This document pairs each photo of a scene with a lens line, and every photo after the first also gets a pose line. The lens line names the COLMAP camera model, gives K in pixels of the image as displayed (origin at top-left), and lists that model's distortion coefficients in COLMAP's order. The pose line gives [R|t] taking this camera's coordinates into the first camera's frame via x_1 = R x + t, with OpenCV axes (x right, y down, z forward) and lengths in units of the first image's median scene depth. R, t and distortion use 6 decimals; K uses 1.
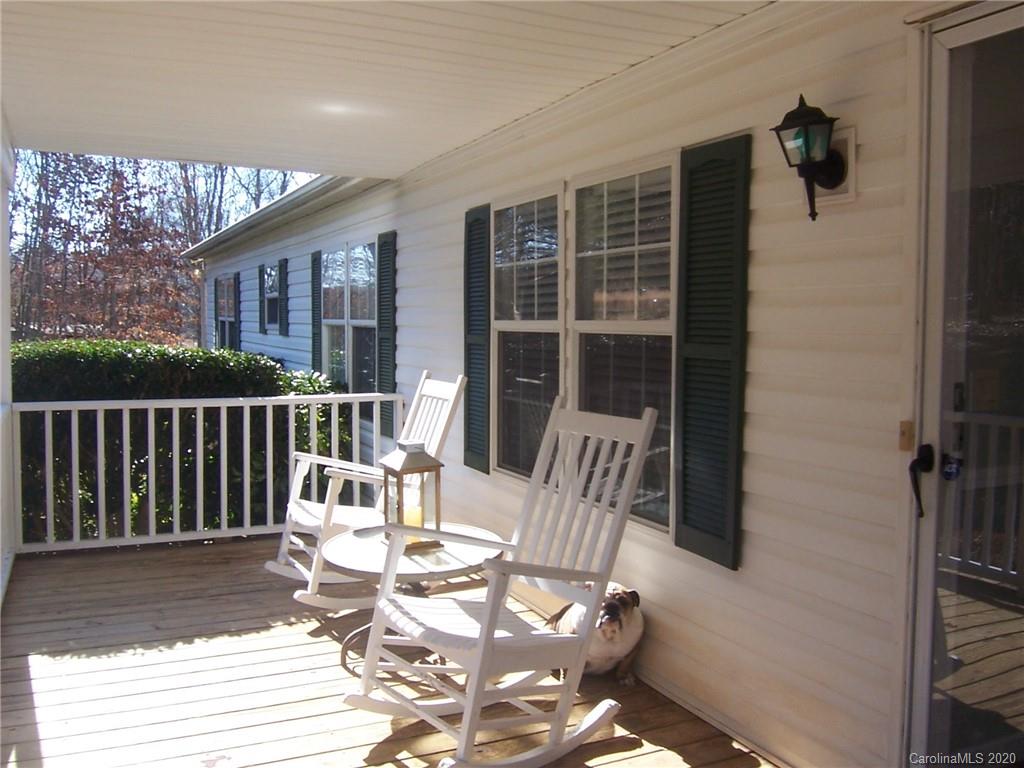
lens RADIAL K [[963.4, 0, 512.0], [0, 963.4, 384.0], [0, 0, 1]] dist [-0.002001, -0.000967]
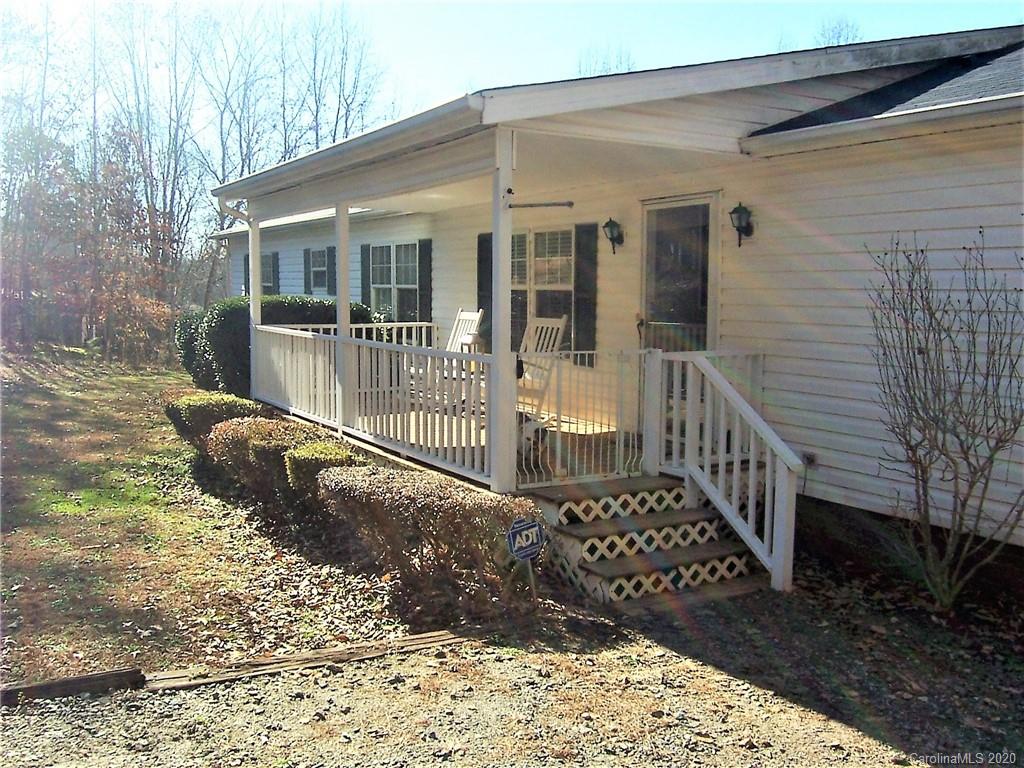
lens RADIAL K [[963.4, 0, 512.0], [0, 963.4, 384.0], [0, 0, 1]] dist [-0.002001, -0.000967]
pose [[0.994848, -0.011235, 0.100750, -0.267104], [0.007537, 0.999286, 0.037017, 0.106749], [-0.101094, -0.036067, 0.994223, -1.615797]]
